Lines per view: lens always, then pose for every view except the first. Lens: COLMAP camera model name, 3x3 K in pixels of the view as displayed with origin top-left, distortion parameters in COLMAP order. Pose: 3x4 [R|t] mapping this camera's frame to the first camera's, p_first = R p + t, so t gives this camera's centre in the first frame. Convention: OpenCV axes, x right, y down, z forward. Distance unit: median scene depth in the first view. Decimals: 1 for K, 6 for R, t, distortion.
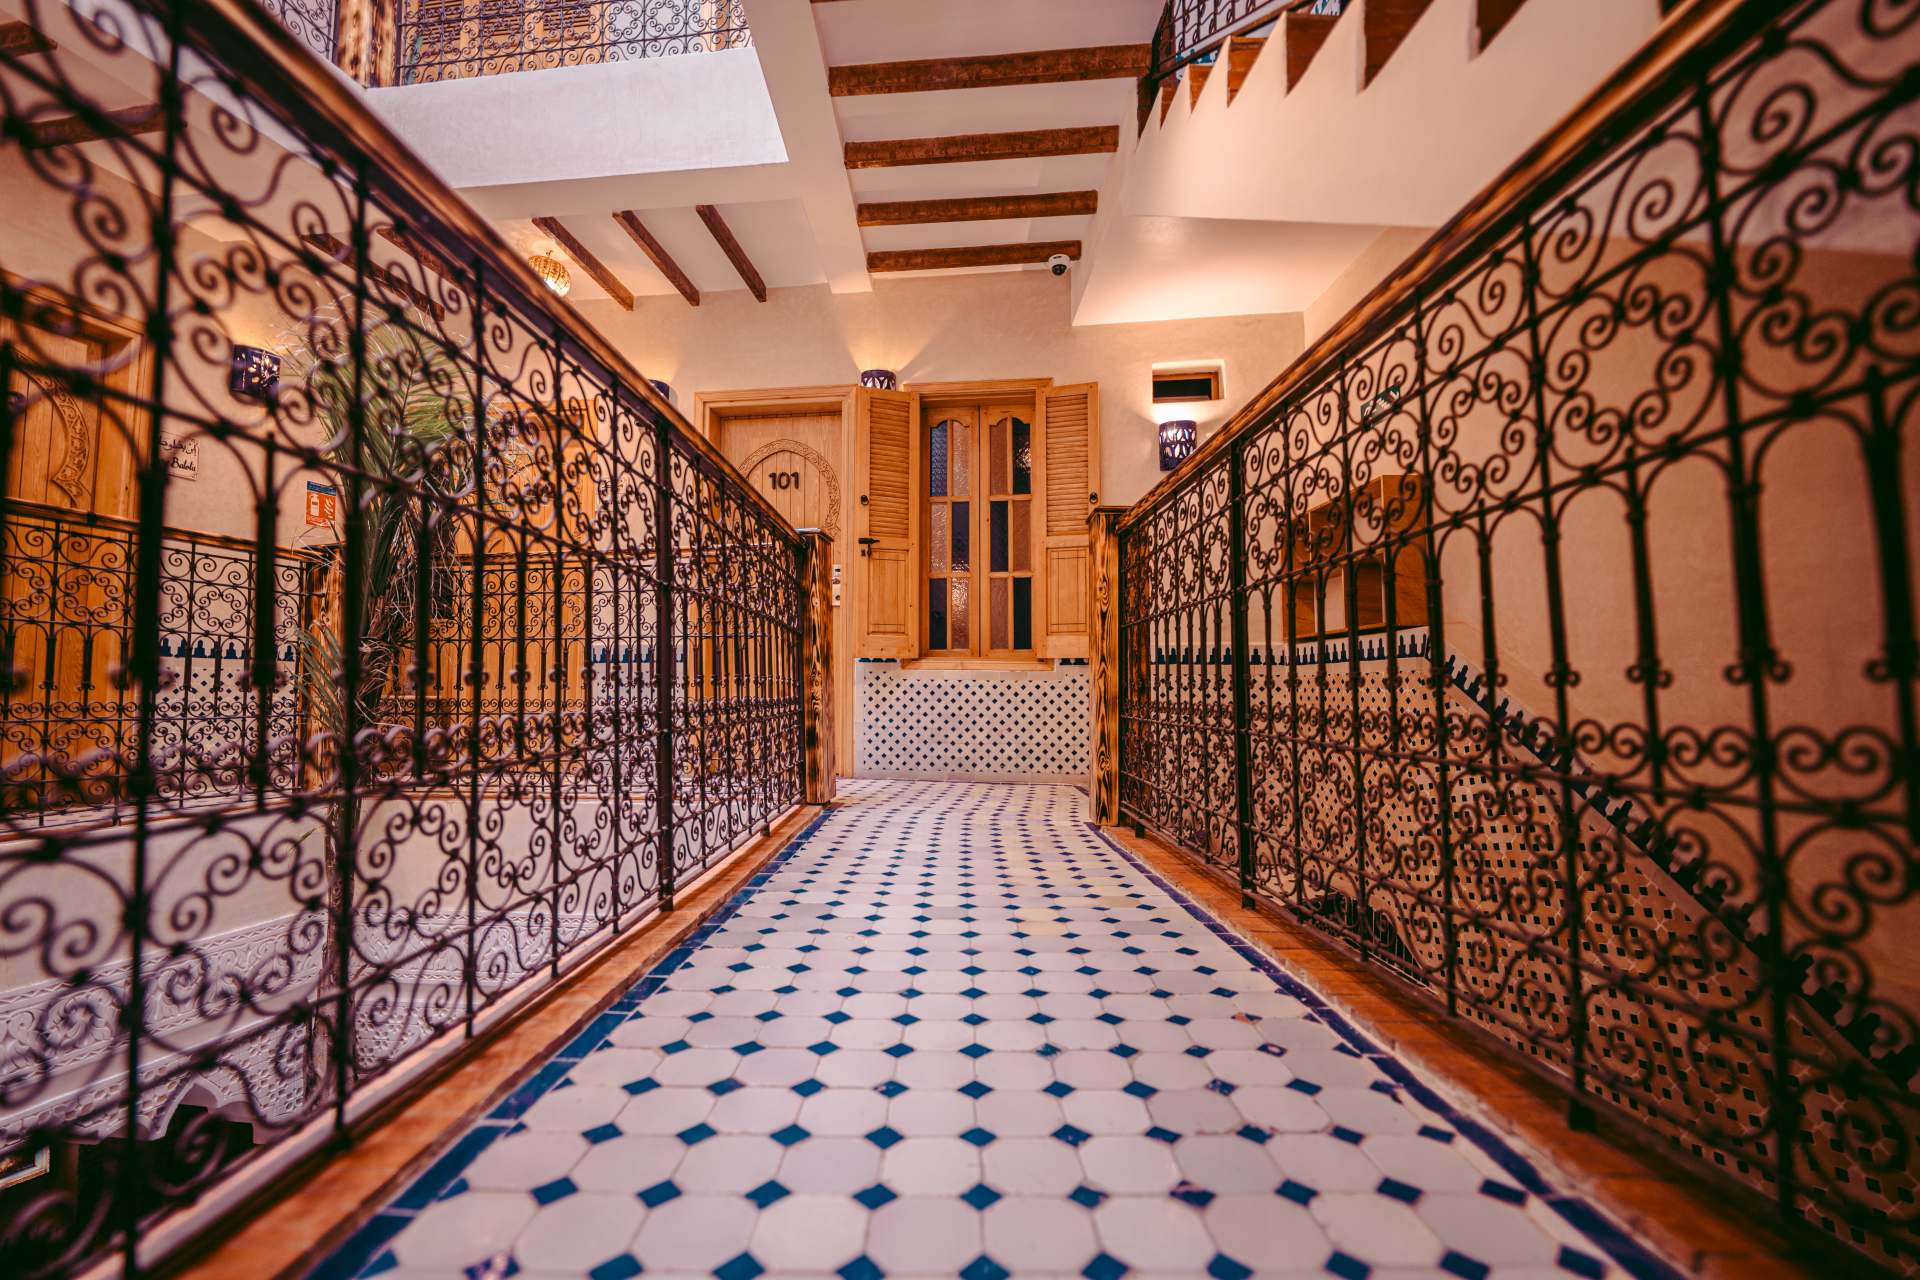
lens RADIAL K [[769.2, 0, 960.0], [0, 769.2, 640.0], [0, 0, 1]] dist [0.017015, -0.009287]
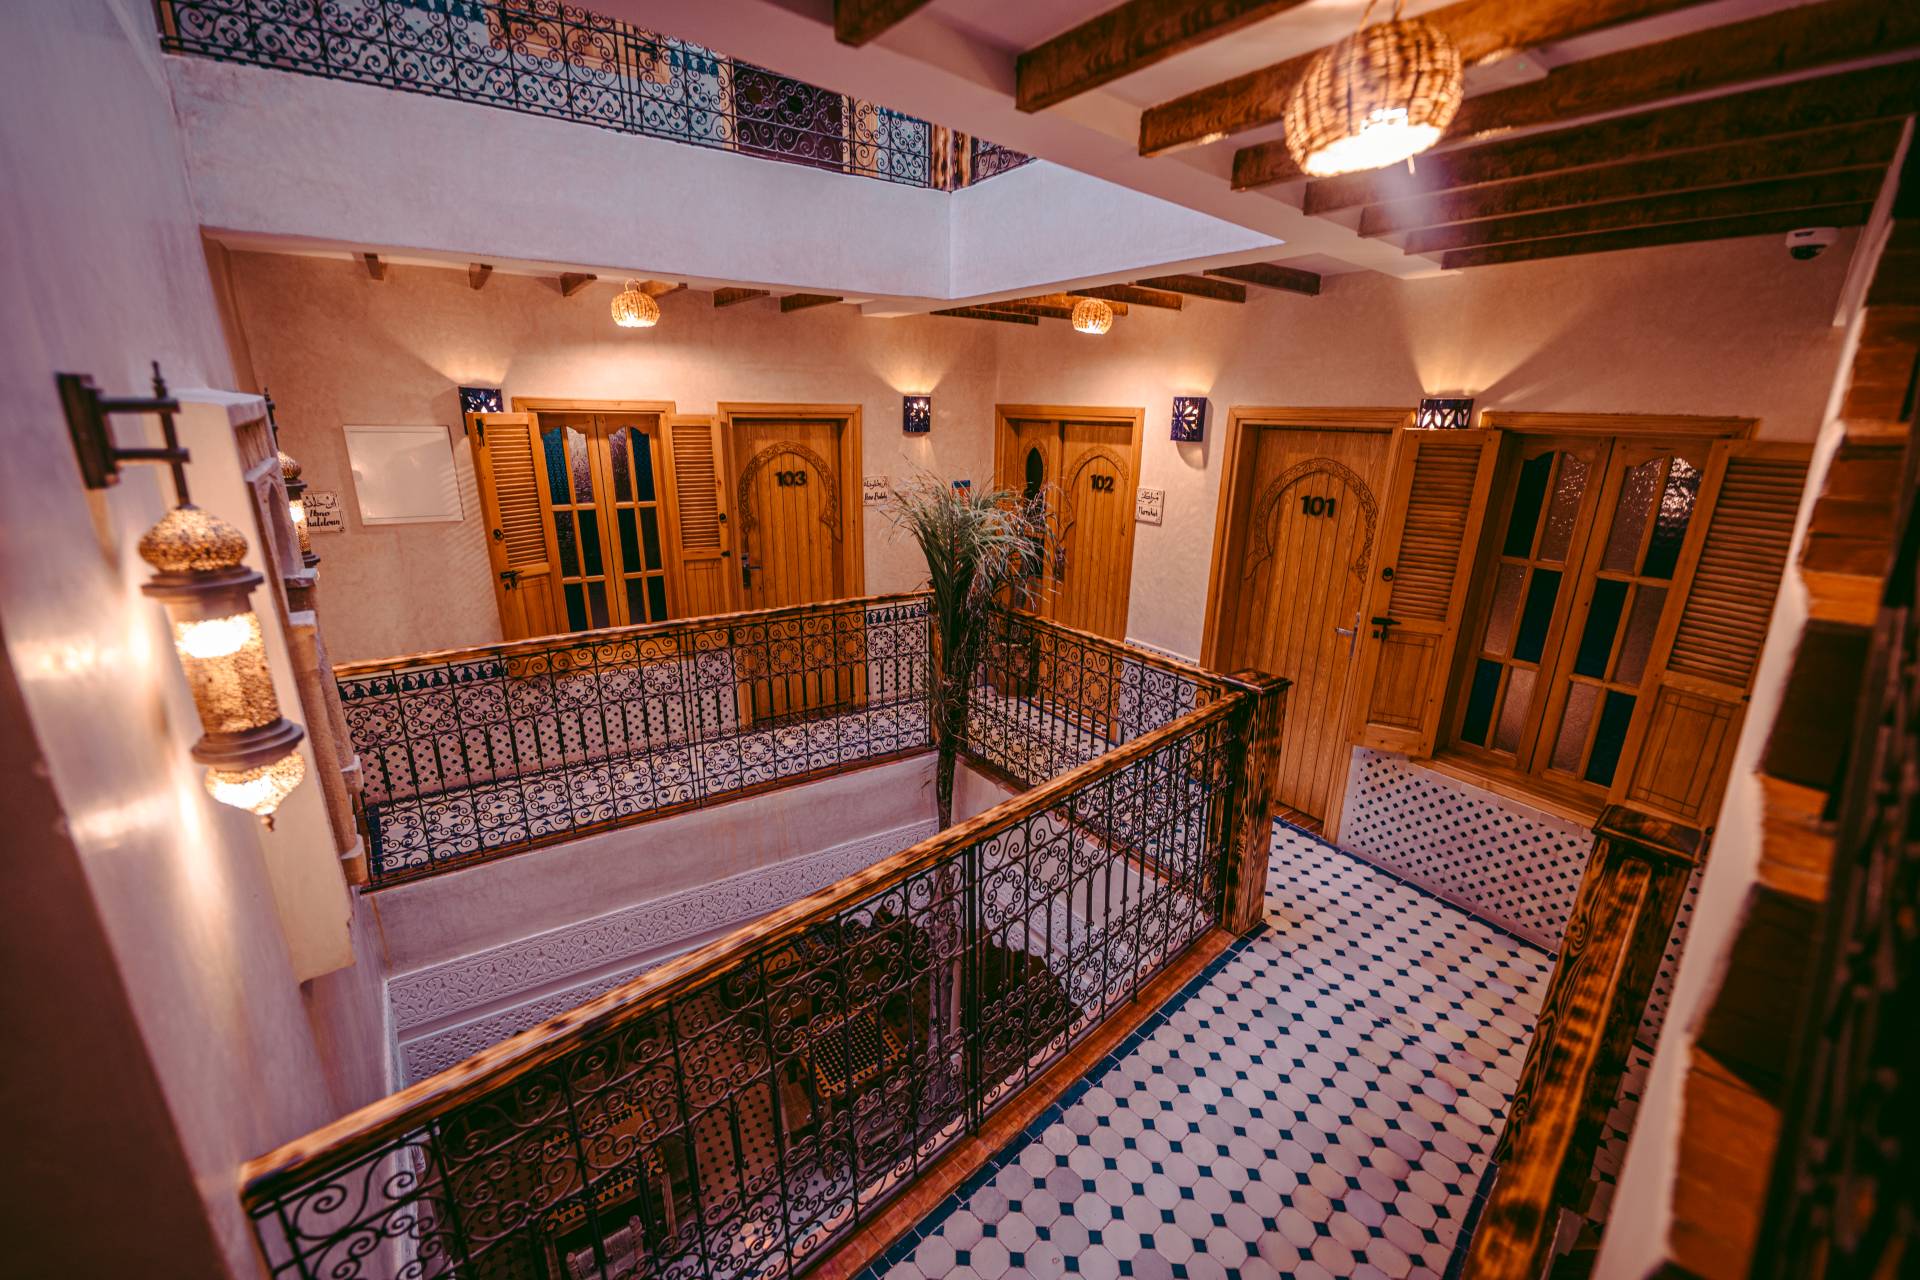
lens RADIAL K [[769.2, 0, 960.0], [0, 769.2, 640.0], [0, 0, 1]] dist [0.017015, -0.009287]
pose [[0.674219, 0.227943, -0.702475, 0.166987], [0.031370, 0.941481, 0.335604, -0.407727], [0.737865, -0.248307, 0.627613, 0.112708]]
